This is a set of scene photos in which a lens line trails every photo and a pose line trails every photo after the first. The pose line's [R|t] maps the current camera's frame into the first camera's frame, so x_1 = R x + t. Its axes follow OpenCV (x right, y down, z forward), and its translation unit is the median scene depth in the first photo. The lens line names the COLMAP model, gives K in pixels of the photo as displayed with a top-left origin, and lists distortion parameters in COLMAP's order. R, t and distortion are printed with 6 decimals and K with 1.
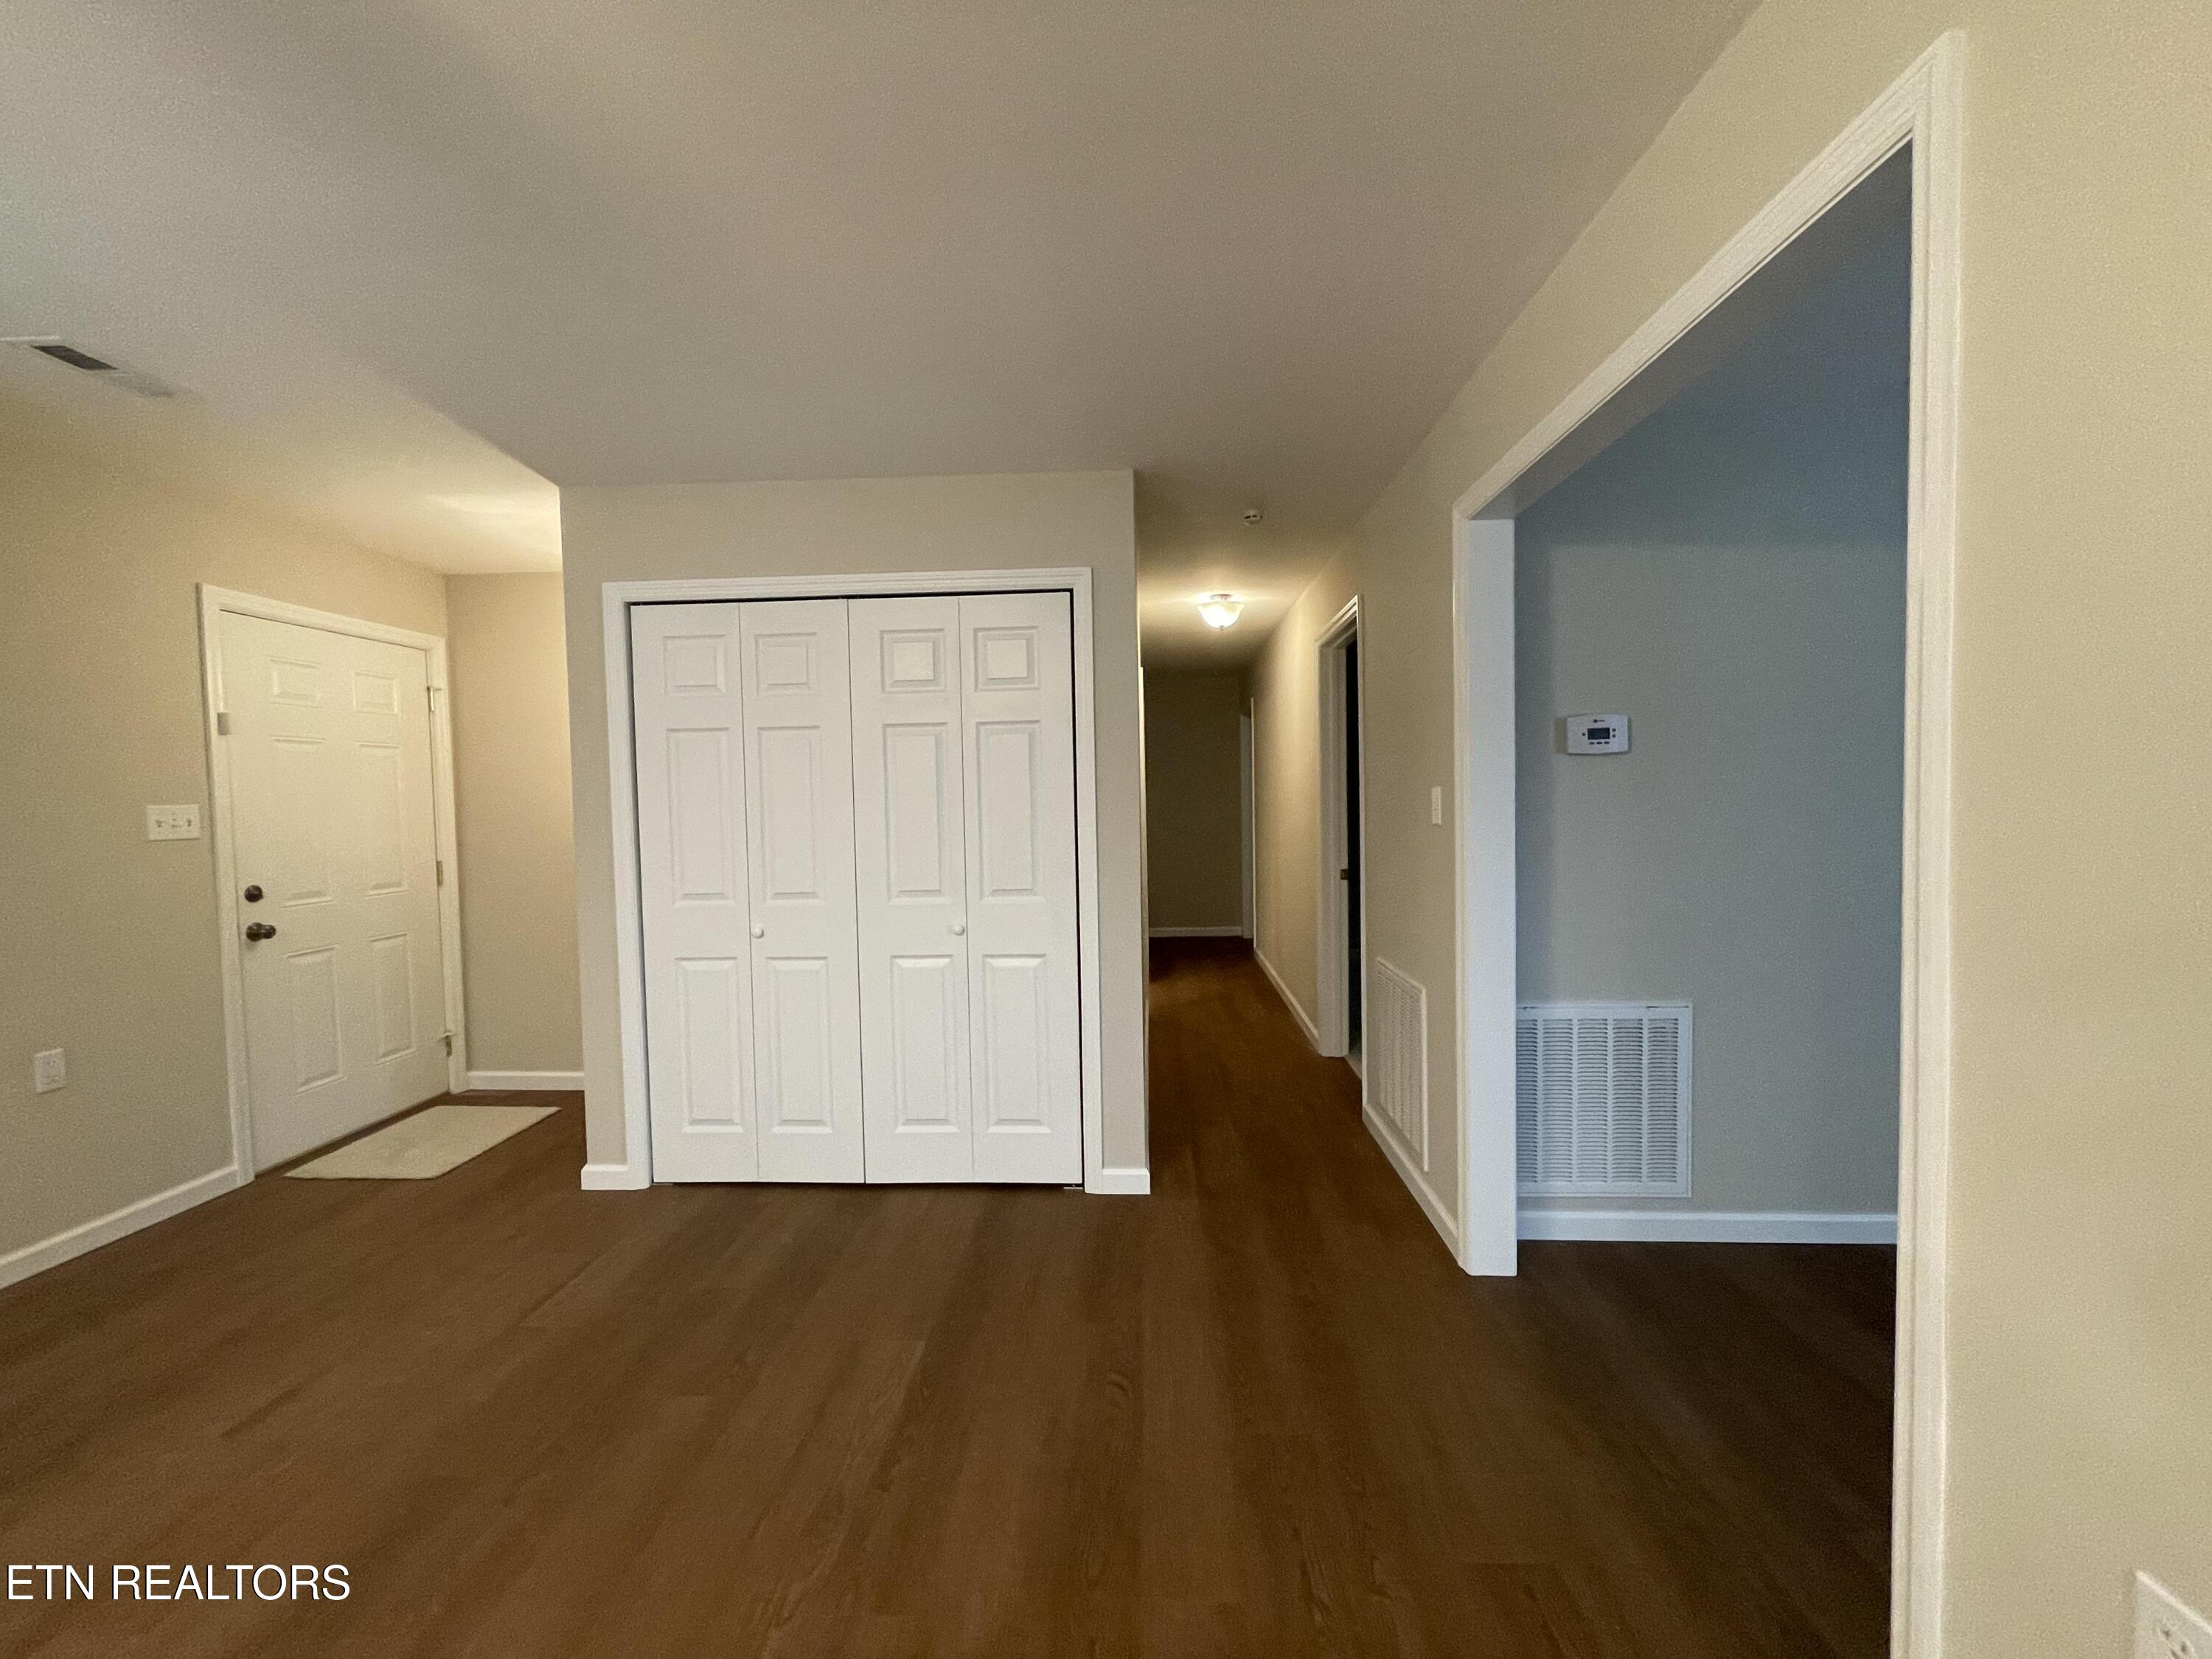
lens RADIAL K [[886.9, 0, 1107.4], [0, 886.9, 833.3], [0, 0, 1]] dist [-0.000527, 0.000065]
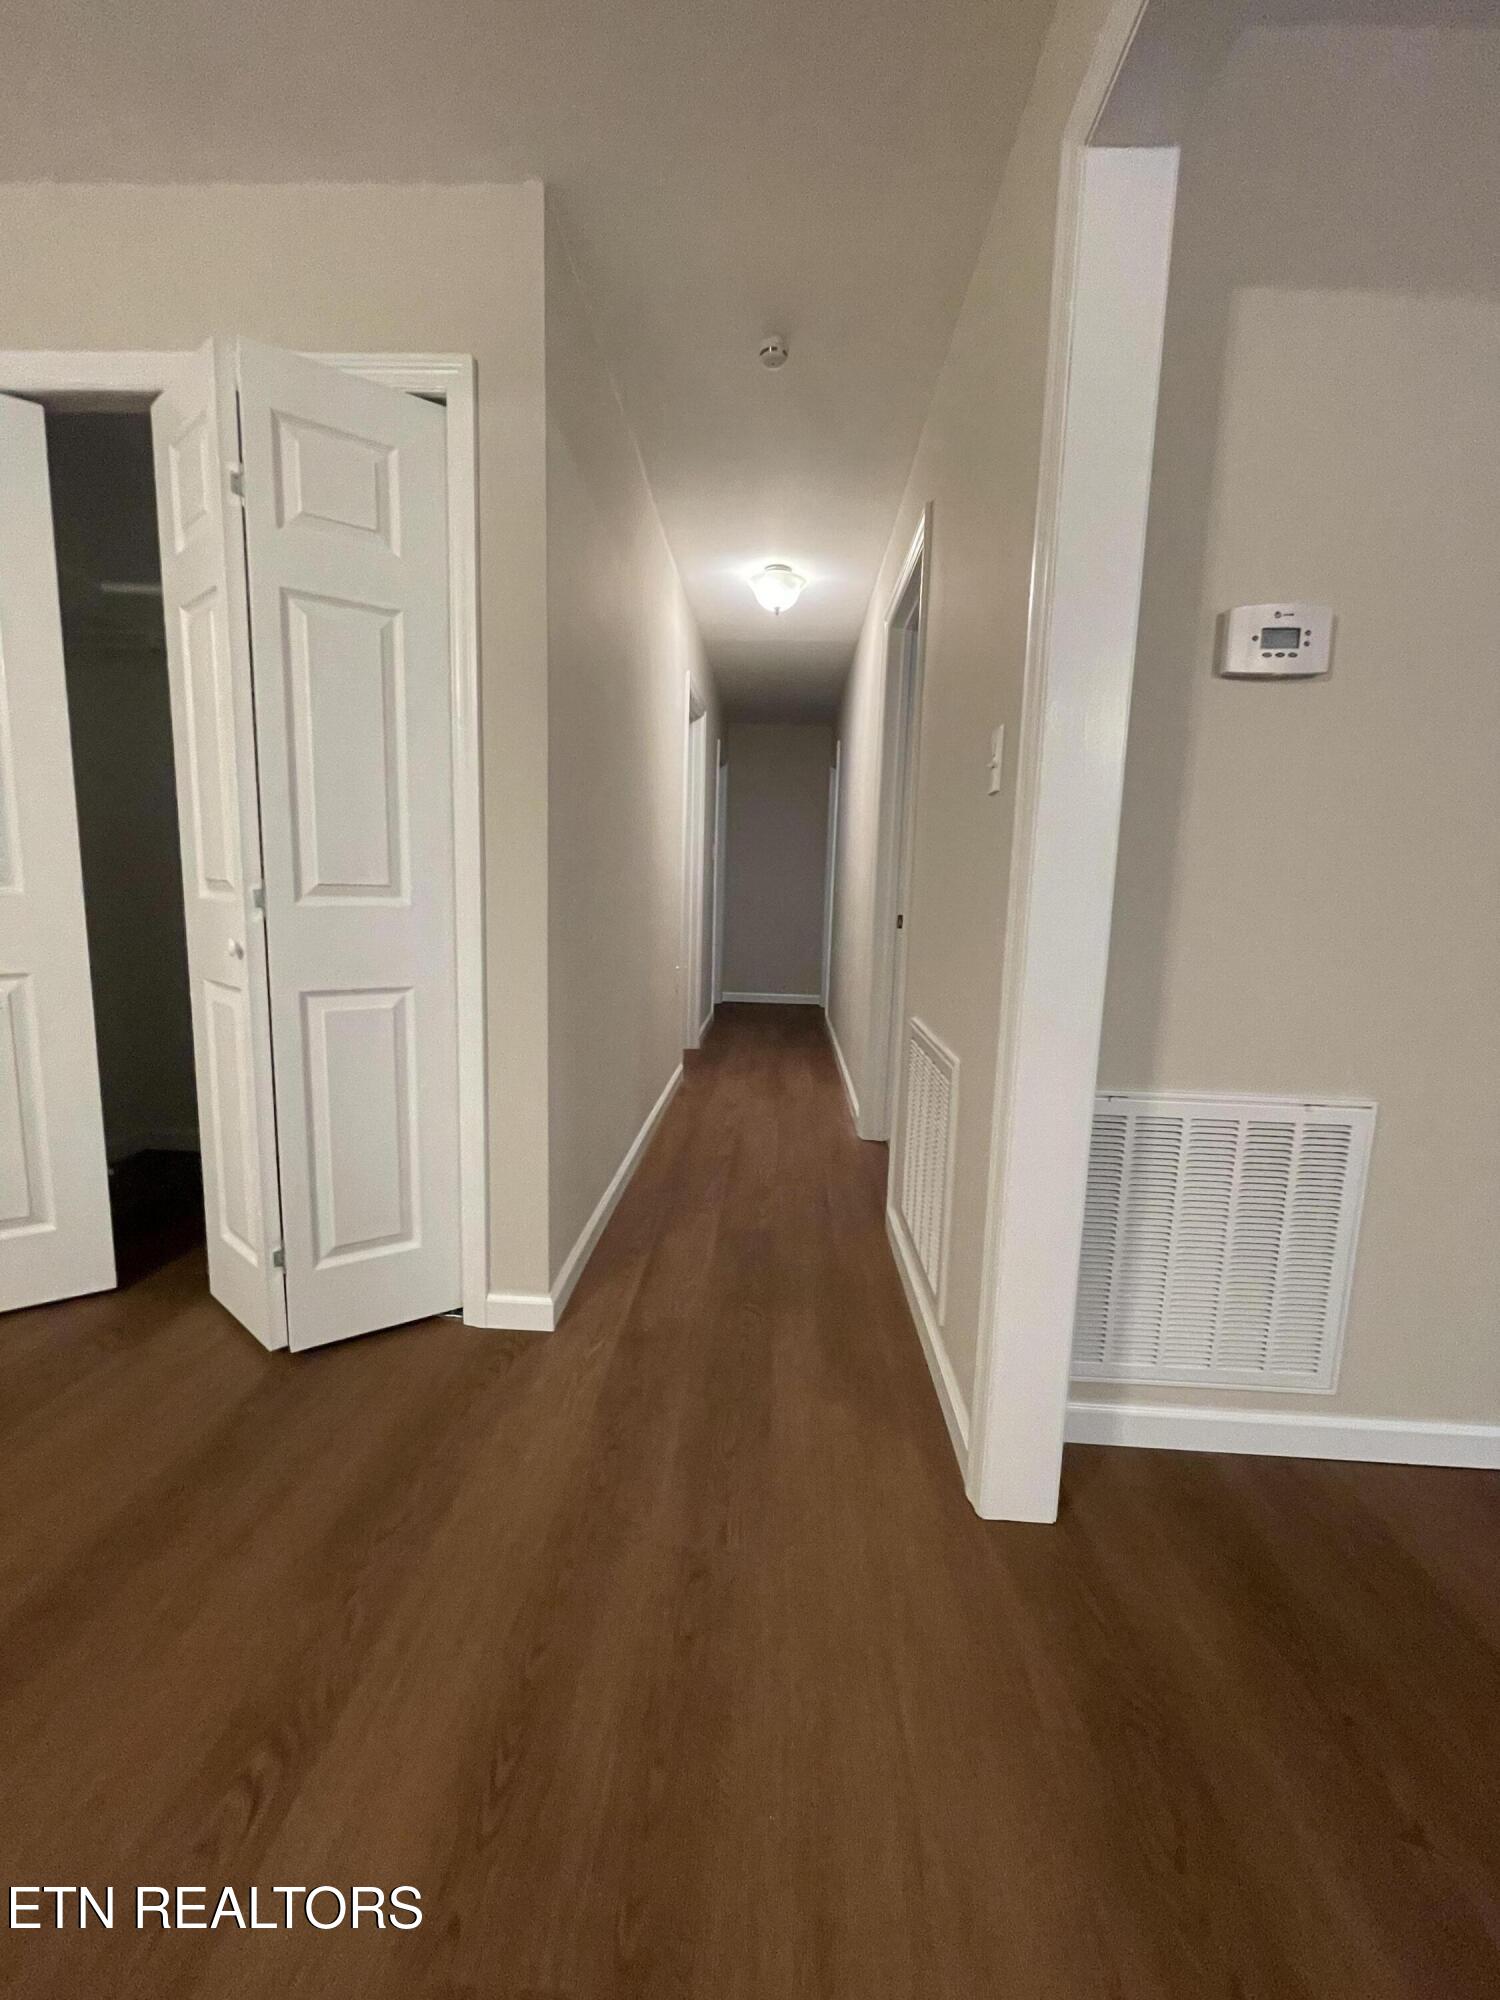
lens RADIAL K [[801.9, 0, 749.8], [0, 801.9, 1004.1], [0, 0, 1]] dist [-0.000527, 0.000065]
pose [[0.998798, 0.047396, 0.012515, 0.206651], [-0.048455, 0.993222, 0.105647, 0.084968], [-0.007423, -0.106126, 0.994325, 0.445822]]
